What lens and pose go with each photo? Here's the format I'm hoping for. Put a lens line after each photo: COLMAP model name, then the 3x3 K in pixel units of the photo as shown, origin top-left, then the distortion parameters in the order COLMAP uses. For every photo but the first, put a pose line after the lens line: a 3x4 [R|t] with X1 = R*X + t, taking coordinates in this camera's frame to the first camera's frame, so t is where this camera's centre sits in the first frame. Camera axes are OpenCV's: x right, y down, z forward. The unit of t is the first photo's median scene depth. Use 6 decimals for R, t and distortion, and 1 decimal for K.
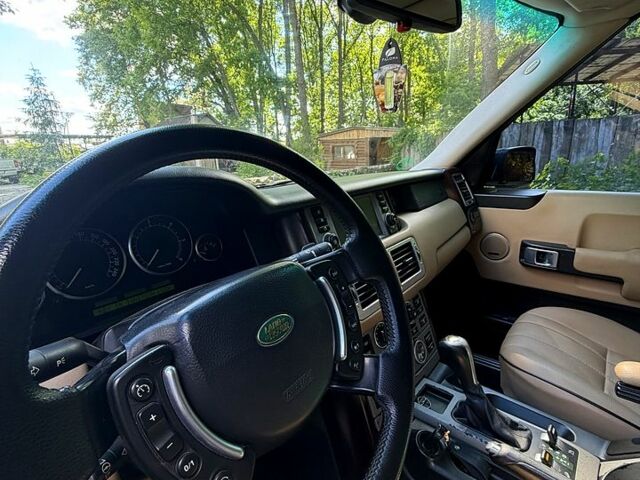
lens RADIAL K [[342.0, 0, 319.7], [0, 342.0, 237.4], [0, 0, 1]] dist [-0.000262, -0.000082]
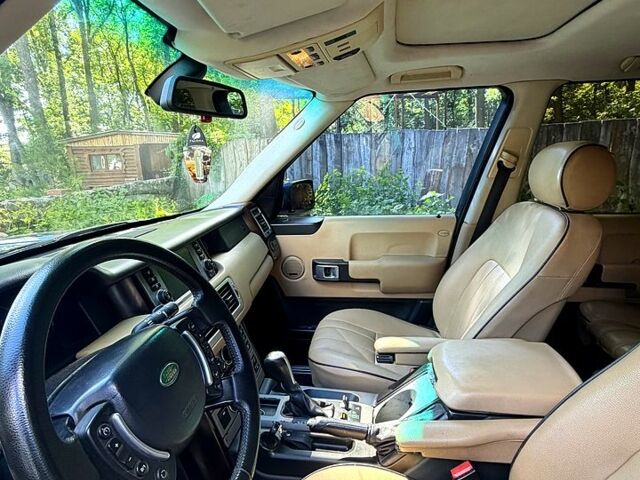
lens RADIAL K [[396.5, 0, 320.0], [0, 396.5, 238.1], [0, 0, 1]] dist [-0.006673, 0.004783]
pose [[0.847568, -0.113146, 0.518485, -0.141007], [0.137614, 0.990447, -0.008817, -0.073840], [-0.512534, 0.078823, 0.855041, -0.299286]]
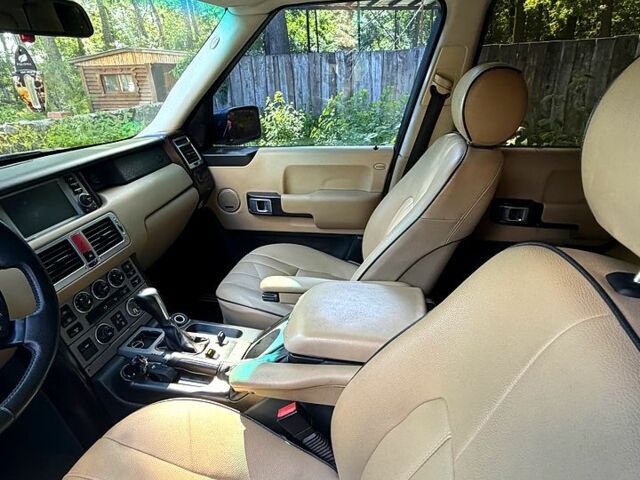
lens RADIAL K [[396.5, 0, 320.4], [0, 396.5, 239.5], [0, 0, 1]] dist [-0.006673, 0.004783]
pose [[0.876489, -0.187543, 0.443391, 0.266957], [0.124344, 0.977941, 0.167841, -0.043949], [-0.465087, -0.091978, 0.880474, -0.453489]]
